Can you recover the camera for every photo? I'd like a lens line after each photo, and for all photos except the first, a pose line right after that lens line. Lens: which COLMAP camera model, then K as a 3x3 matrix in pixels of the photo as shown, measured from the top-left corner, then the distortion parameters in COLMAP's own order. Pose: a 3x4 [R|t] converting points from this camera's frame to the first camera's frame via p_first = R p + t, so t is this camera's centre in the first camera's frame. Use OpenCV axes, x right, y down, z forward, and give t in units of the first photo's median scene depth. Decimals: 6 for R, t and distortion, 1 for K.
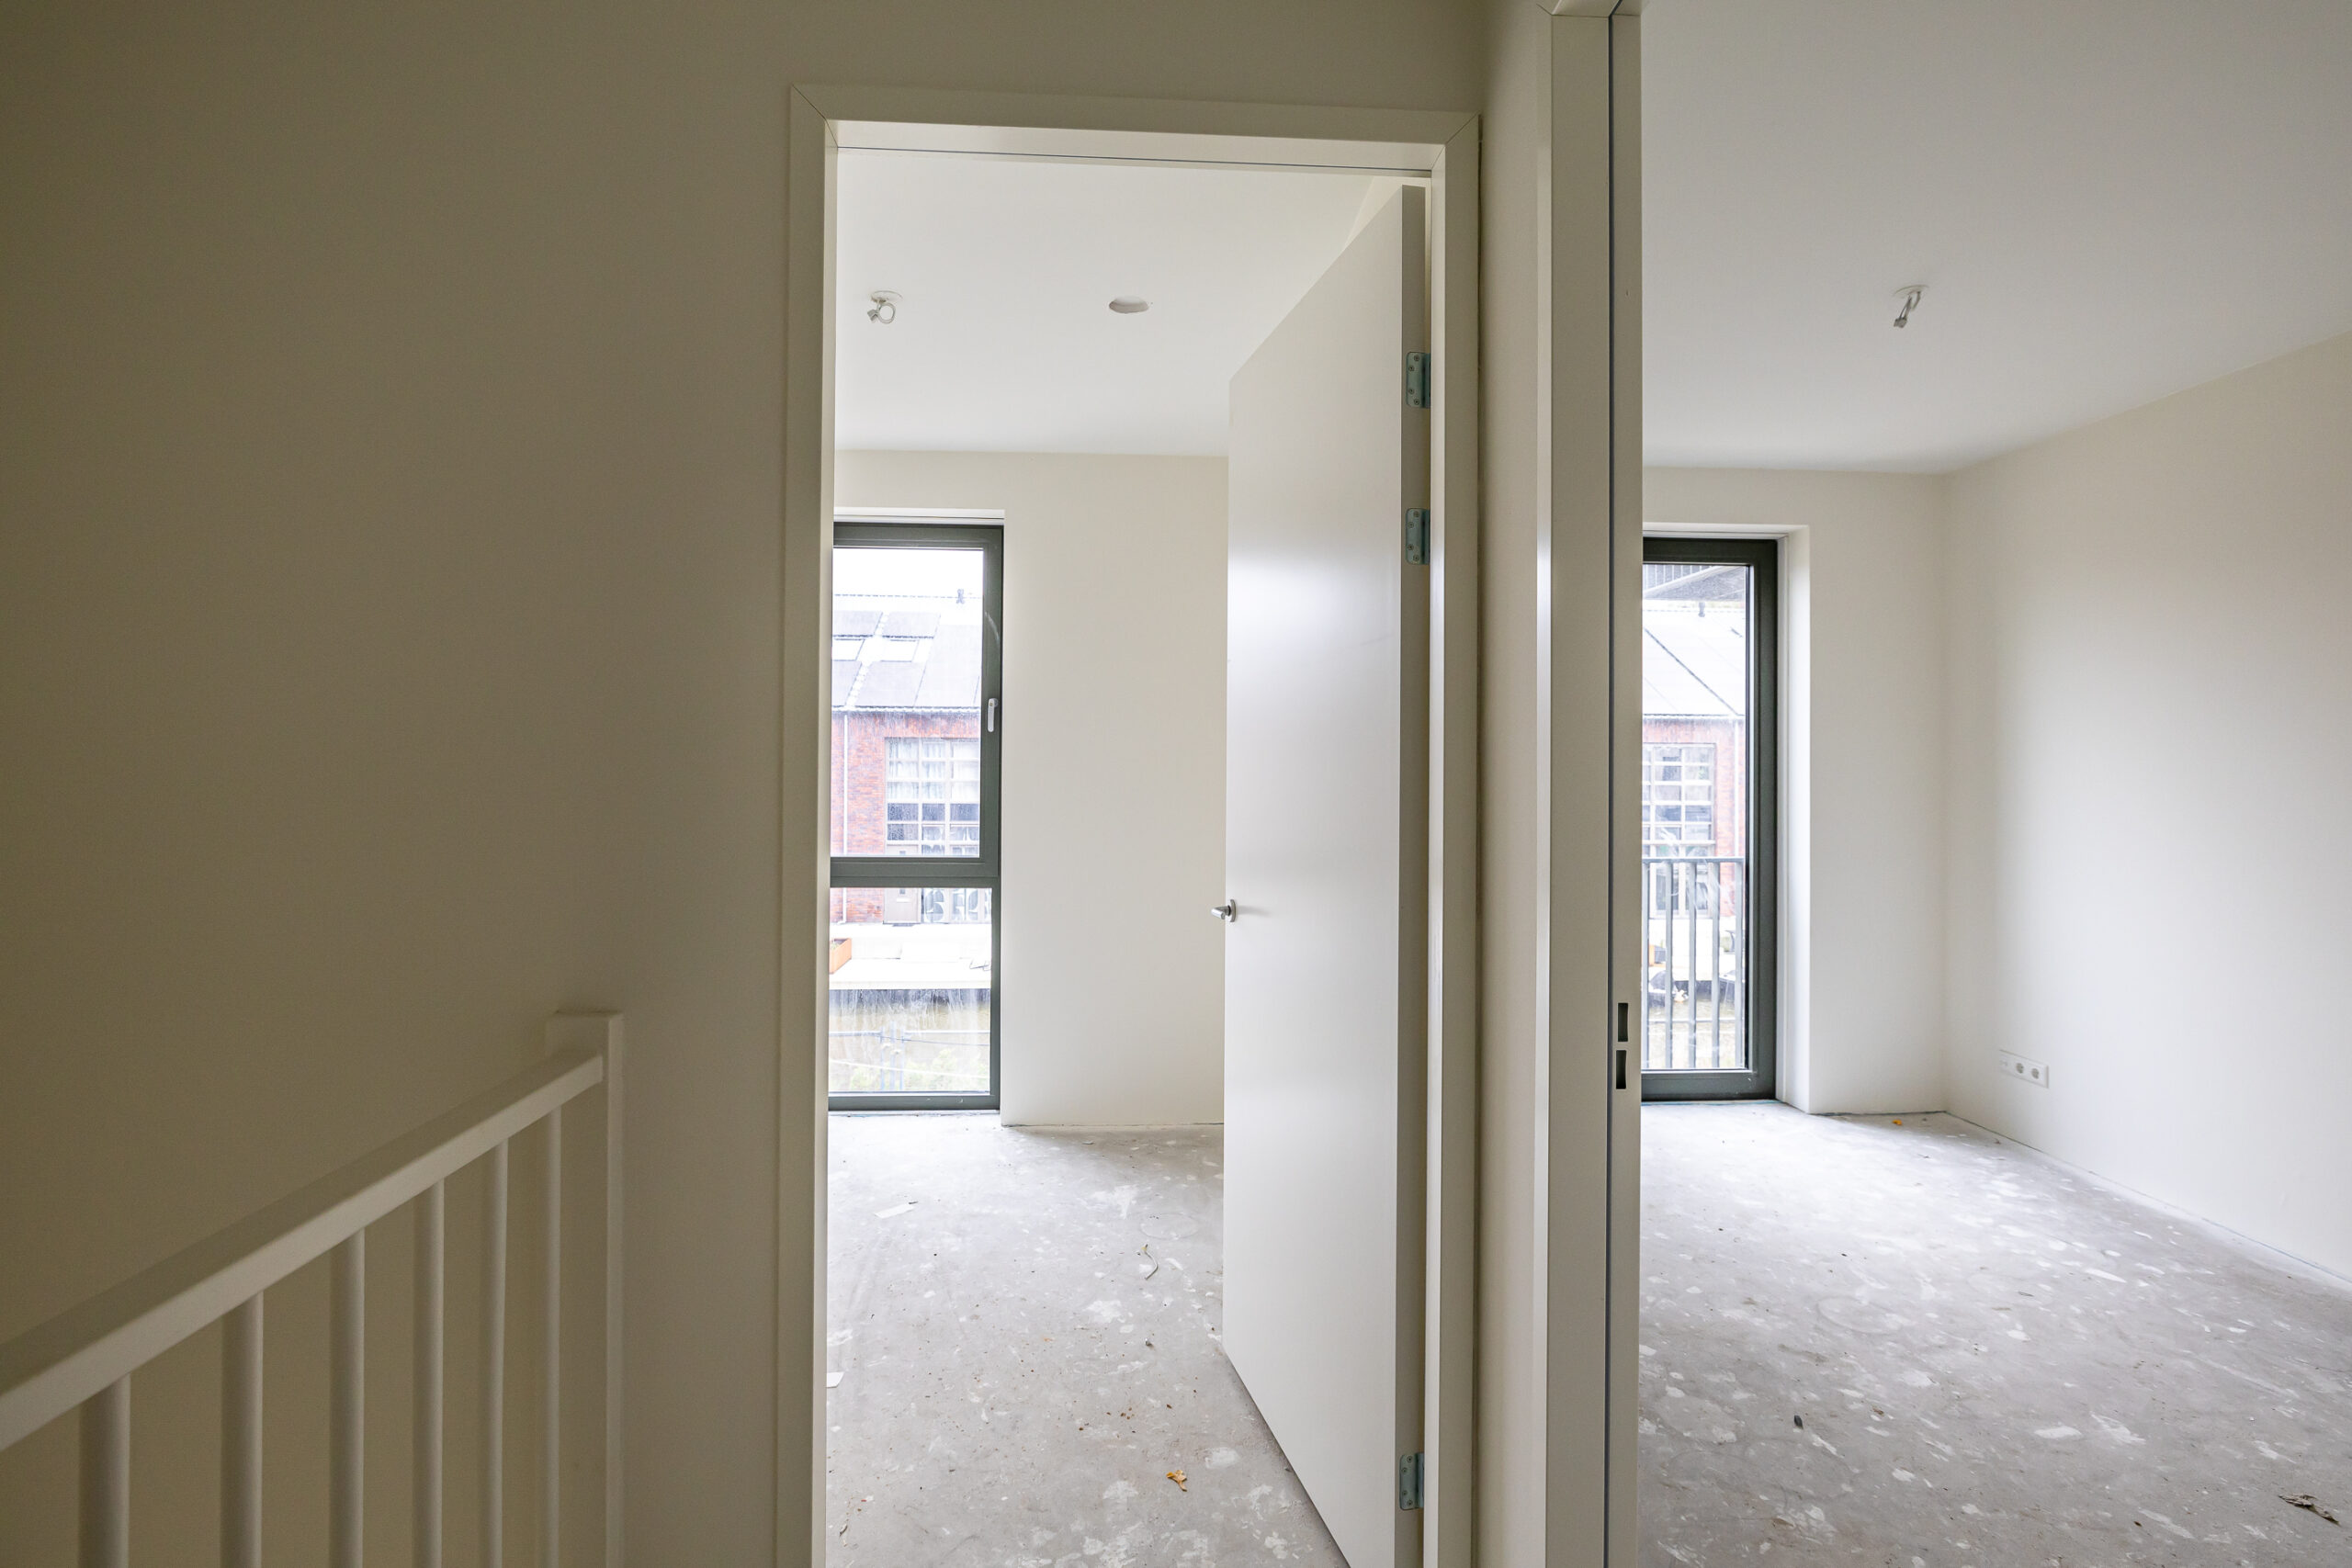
lens RADIAL K [[1125.9, 0, 1169.0], [0, 1125.9, 774.7], [0, 0, 1]] dist [0.001697, 0.001200]
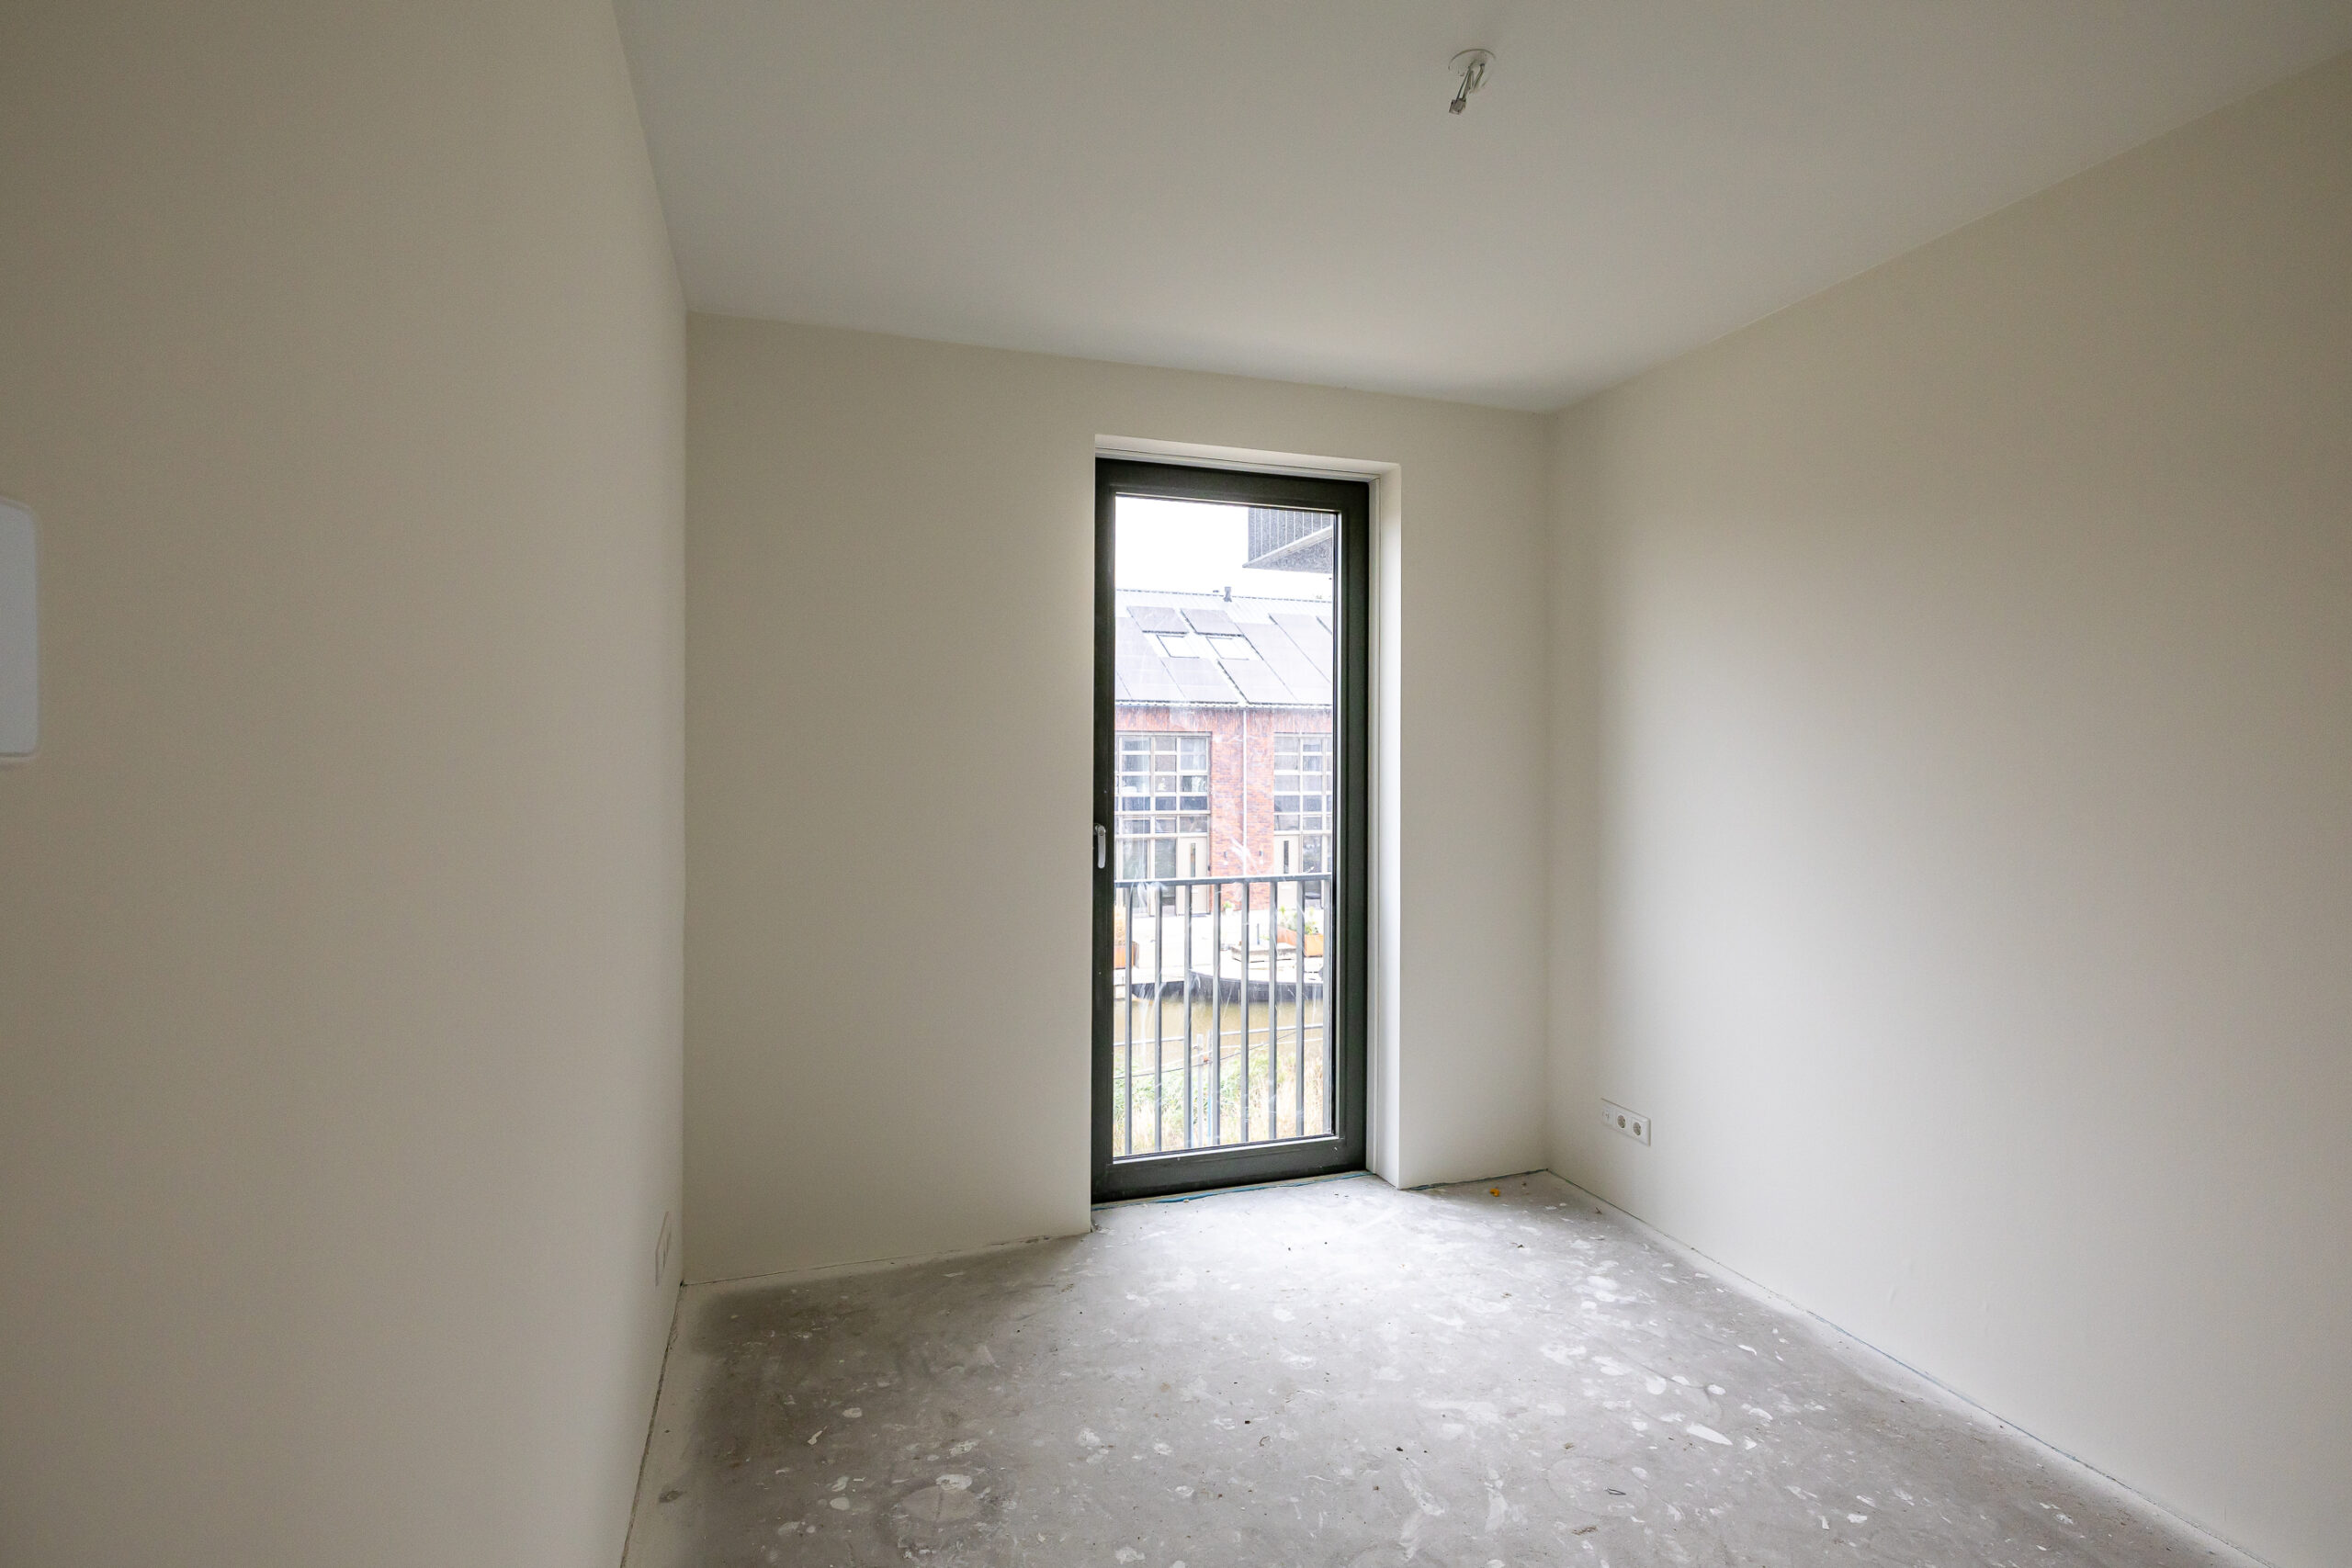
lens RADIAL K [[1125.9, 0, 1178.8], [0, 1125.9, 783.5], [0, 0, 1]] dist [0.001697, 0.001200]
pose [[0.967494, -0.008014, 0.252766, 0.264167], [0.003642, 0.999836, 0.017758, -0.008887], [-0.252866, -0.016260, 0.967365, 0.323920]]
